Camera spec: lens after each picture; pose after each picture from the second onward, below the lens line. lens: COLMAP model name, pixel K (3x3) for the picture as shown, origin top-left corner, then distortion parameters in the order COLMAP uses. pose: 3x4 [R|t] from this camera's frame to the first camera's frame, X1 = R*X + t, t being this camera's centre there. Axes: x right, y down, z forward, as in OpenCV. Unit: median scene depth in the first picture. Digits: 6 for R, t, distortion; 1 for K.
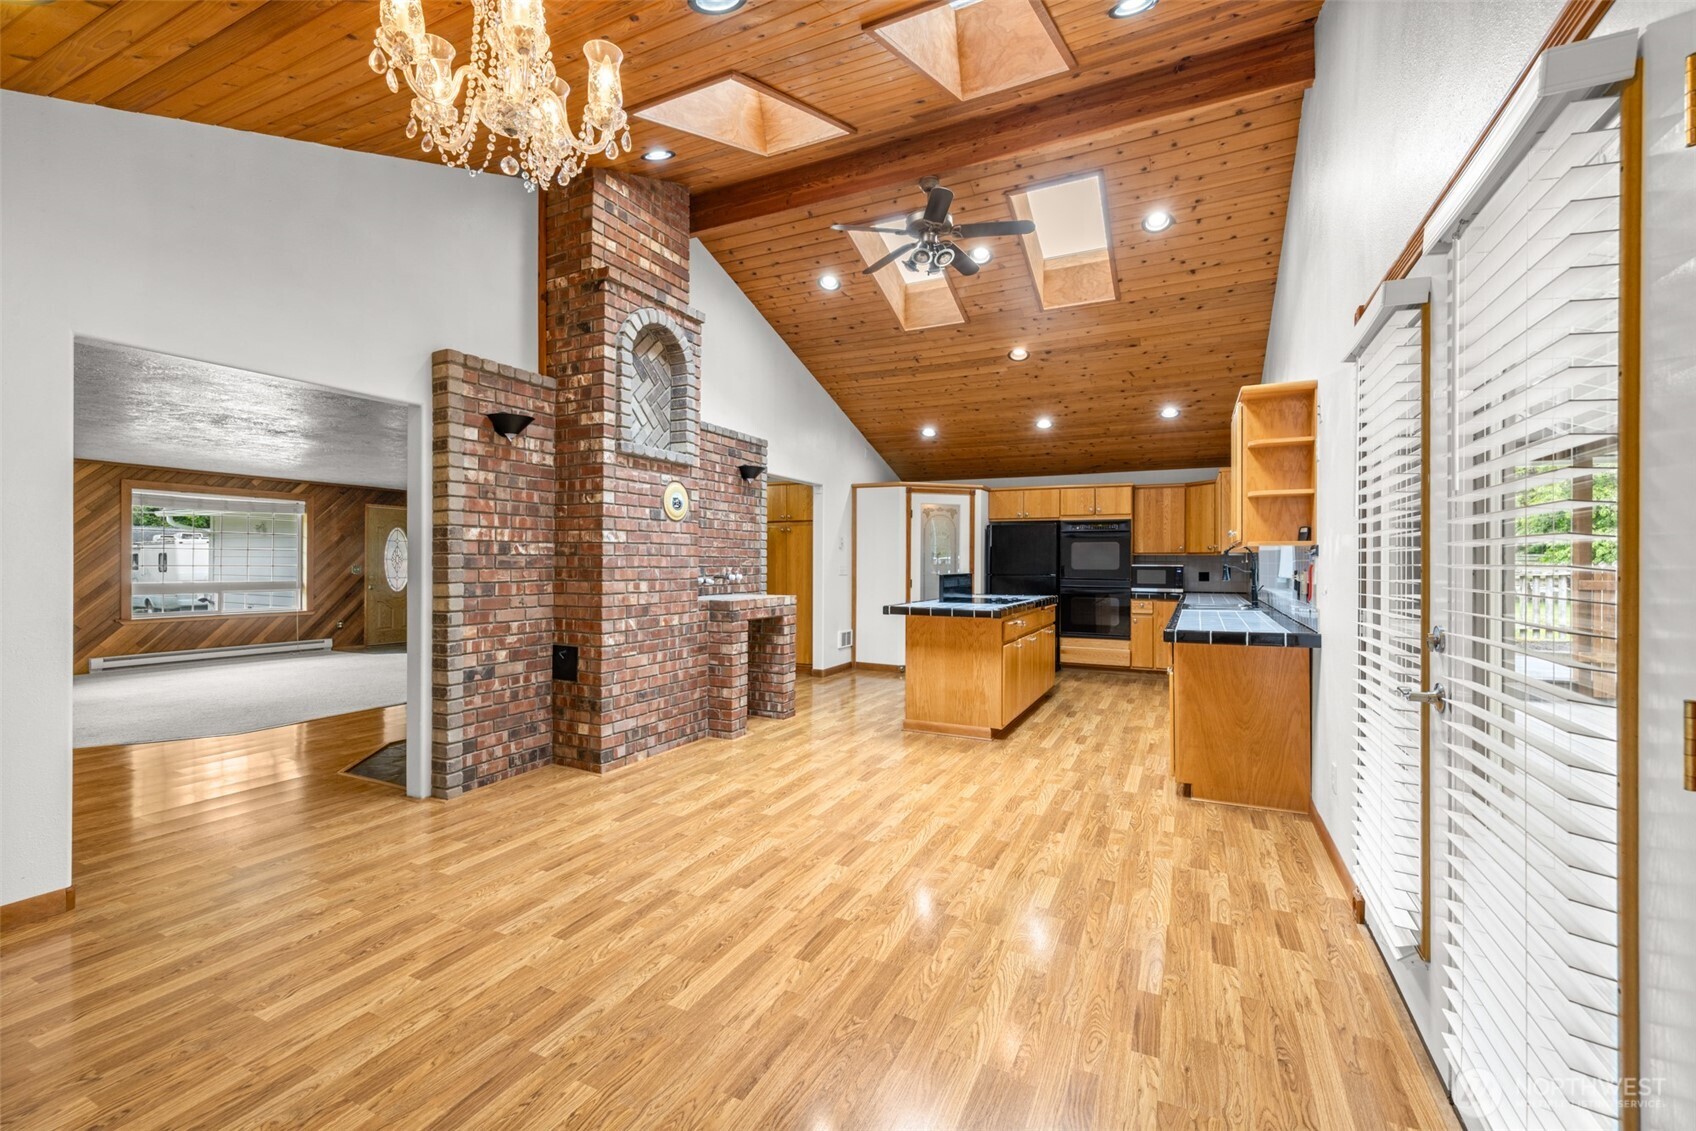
lens RADIAL K [[725.9, 0, 815.9], [0, 725.9, 560.1], [0, 0, 1]] dist [-0.000322, 0.000363]
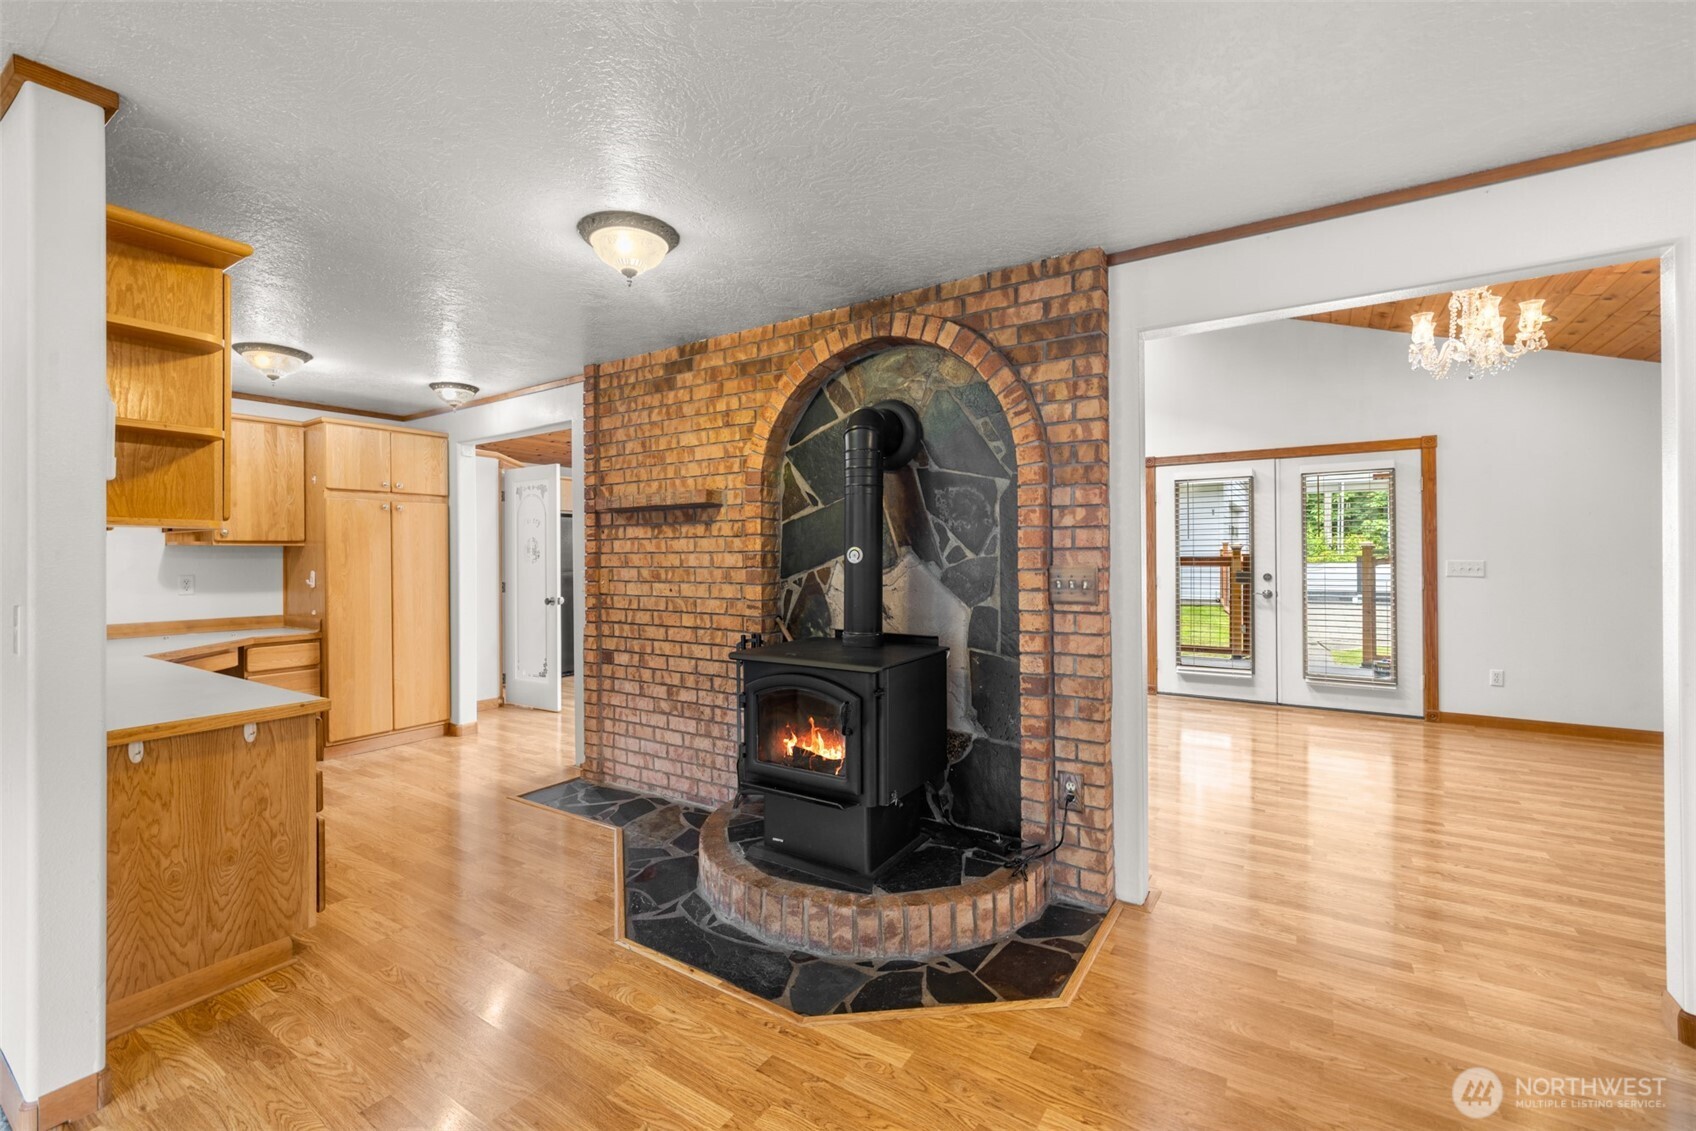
lens RADIAL K [[725.9, 0, 836.0], [0, 725.9, 560.9], [0, 0, 1]] dist [-0.000322, 0.000363]
pose [[0.103188, -0.011167, 0.994599, -0.914115], [0.001923, 0.999937, 0.011027, -0.003901], [-0.994660, 0.000775, 0.103203, 0.875722]]
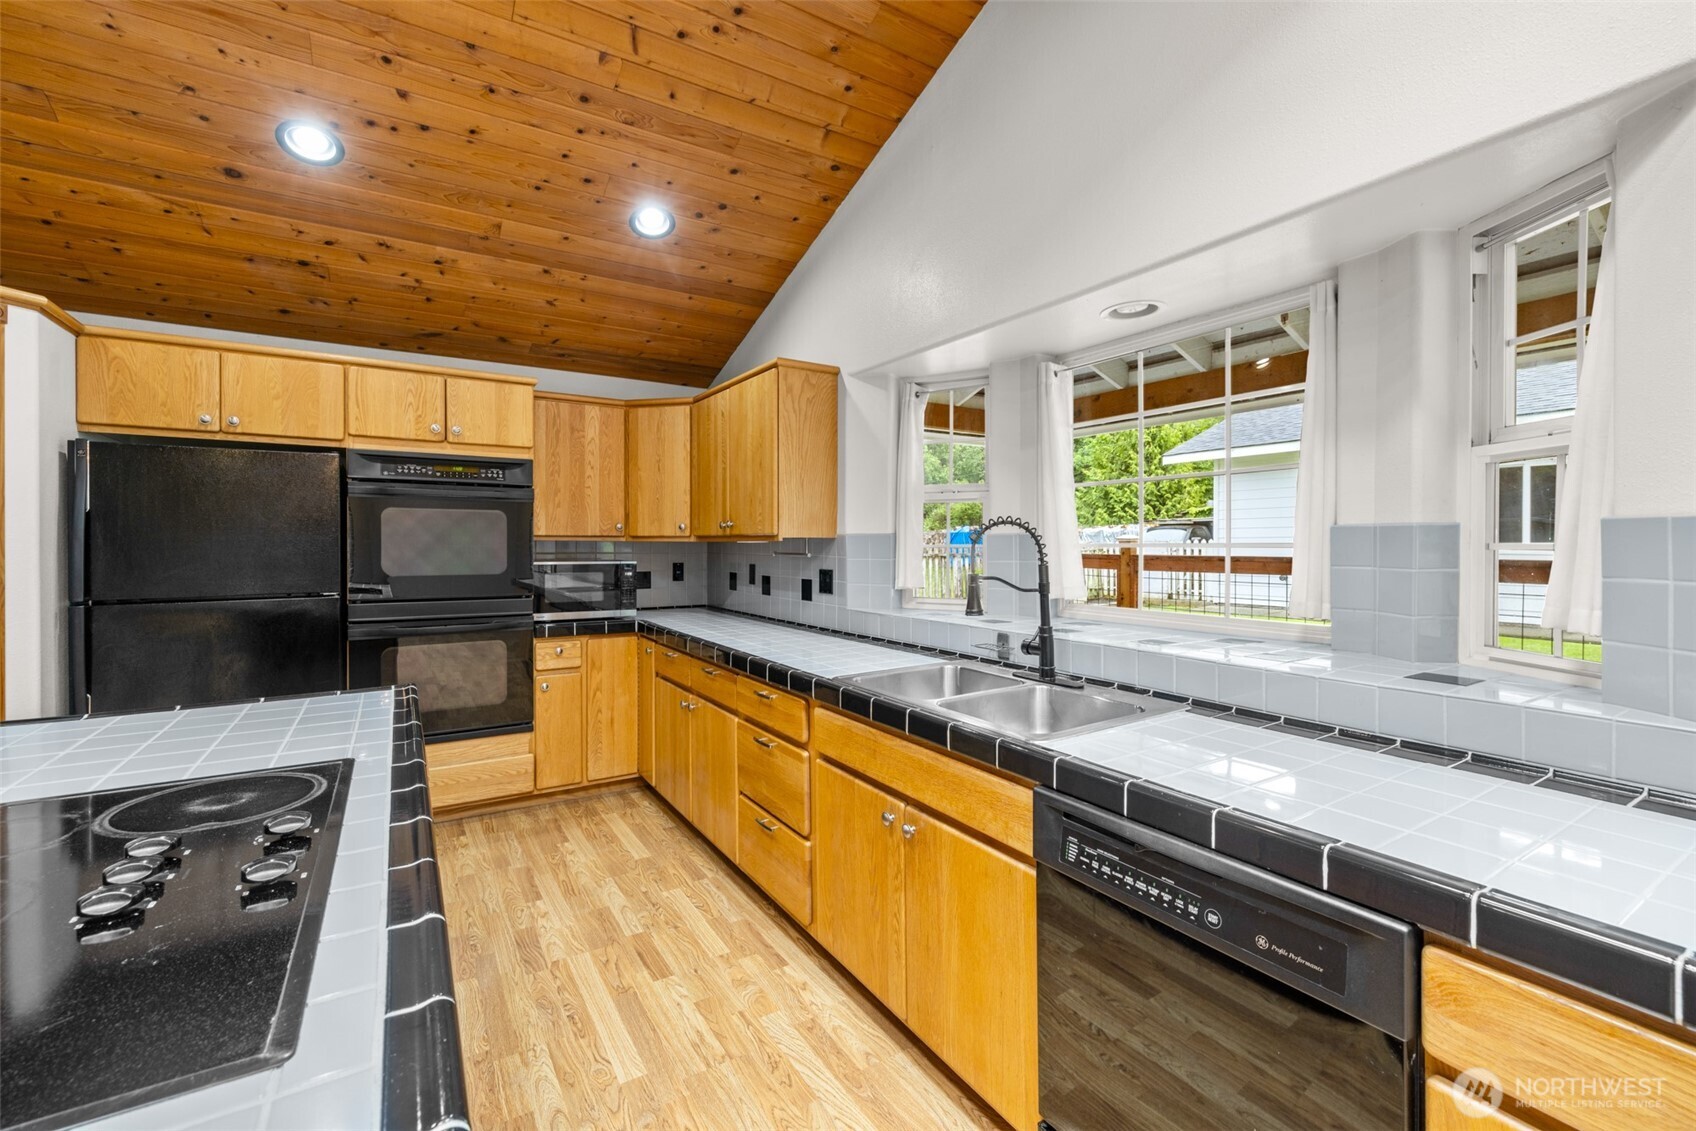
lens RADIAL K [[720.5, 0, 846.4], [0, 720.5, 549.2], [0, 0, 1]] dist [0.001072, -0.000035]
pose [[0.504849, -0.009773, 0.863152, 0.223689], [-0.000050, 0.999936, 0.011351, -0.009731], [-0.863208, -0.005774, 0.504816, 0.914544]]
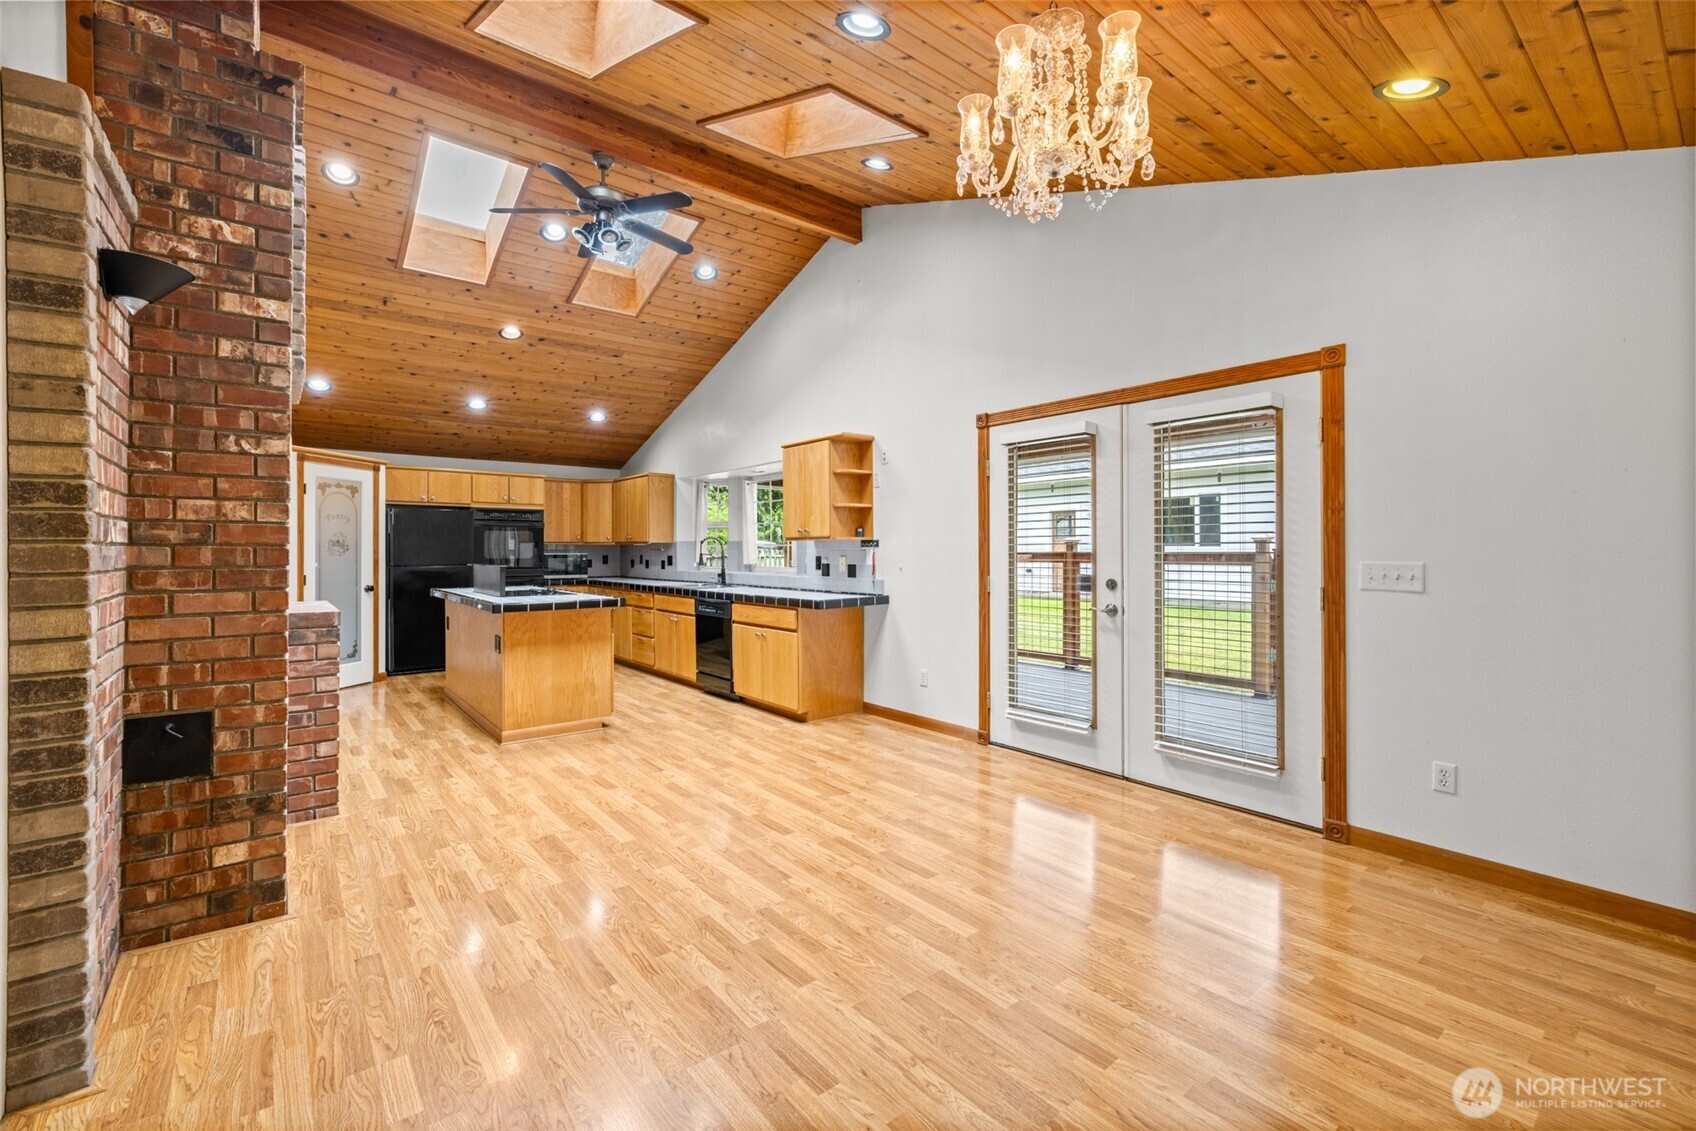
lens RADIAL K [[725.9, 0, 844.2], [0, 725.9, 545.2], [0, 0, 1]] dist [-0.000322, 0.000363]
pose [[0.406515, 0.001772, 0.913642, -0.514046], [0.001282, 0.999996, -0.002510, -0.003228], [-0.913643, 0.002192, 0.406512, 0.271518]]
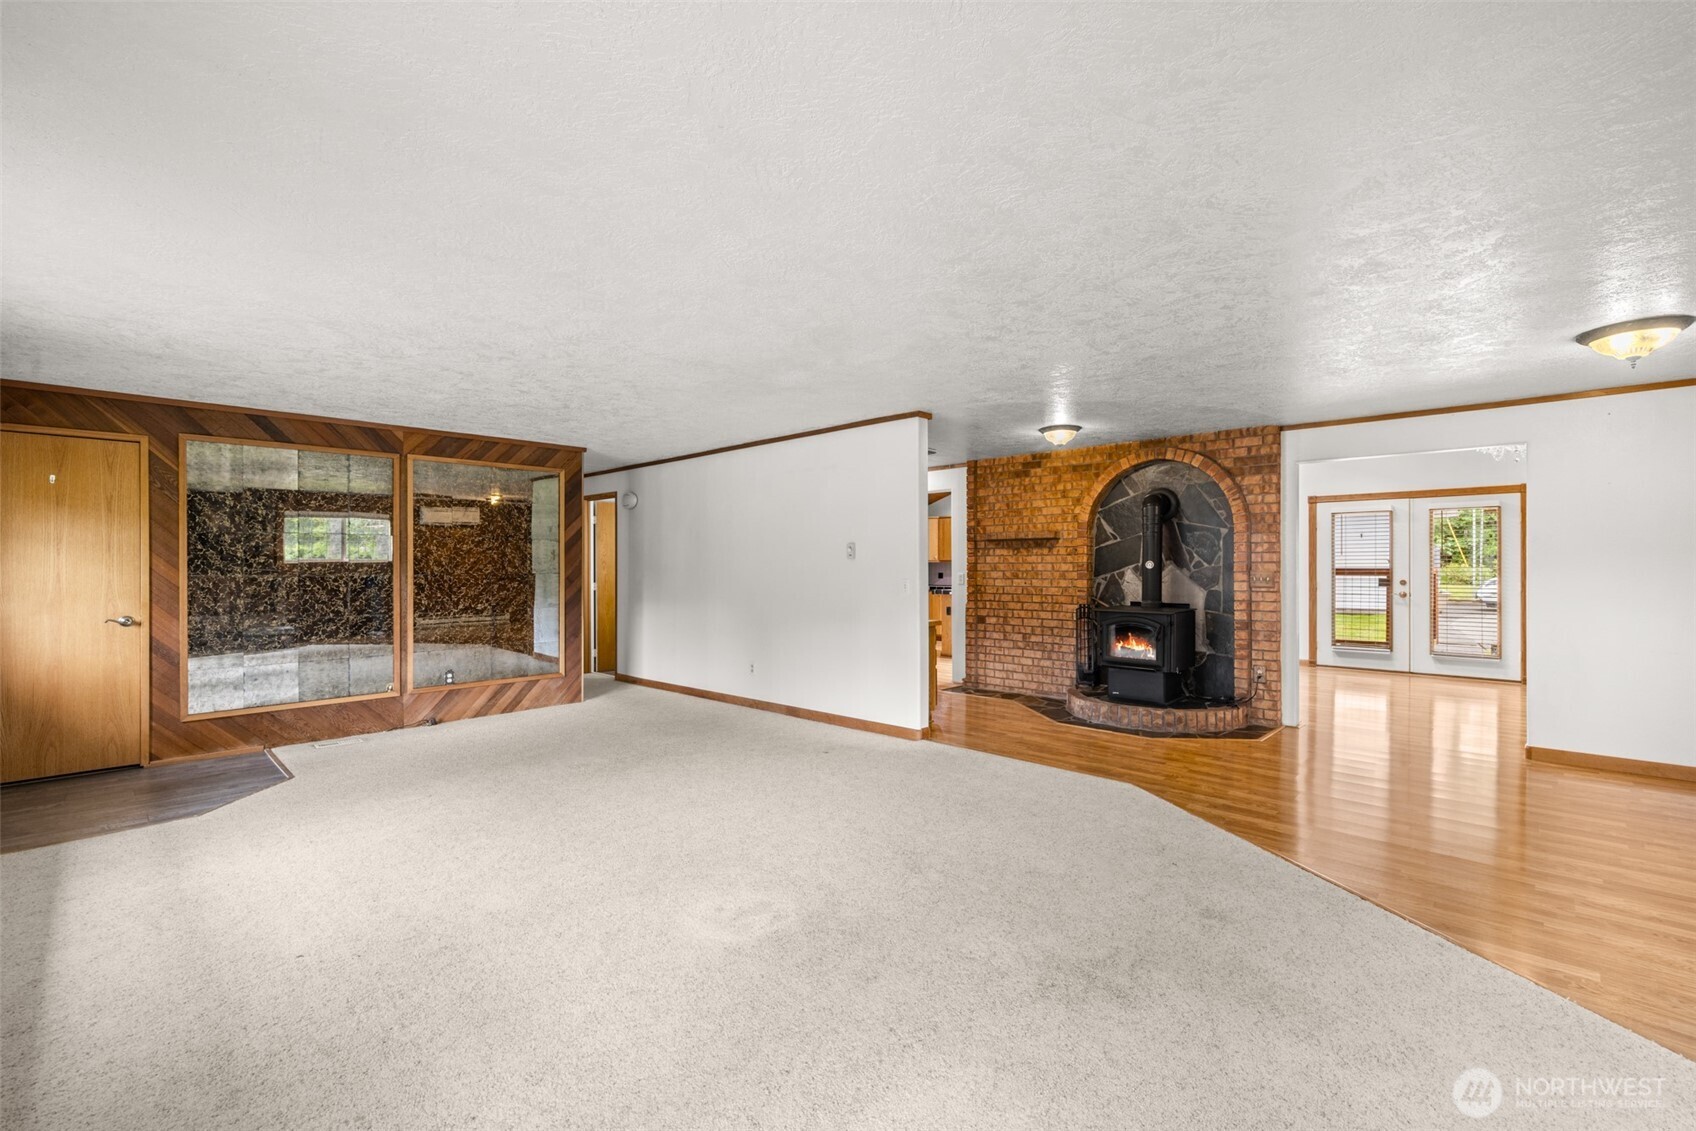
lens RADIAL K [[725.9, 0, 839.4], [0, 725.9, 572.8], [0, 0, 1]] dist [-0.000322, 0.000363]
pose [[0.283714, -0.010953, 0.958846, -1.590054], [-0.002963, 0.999920, 0.012299, -0.002165], [-0.958904, -0.006331, 0.283659, 1.054681]]
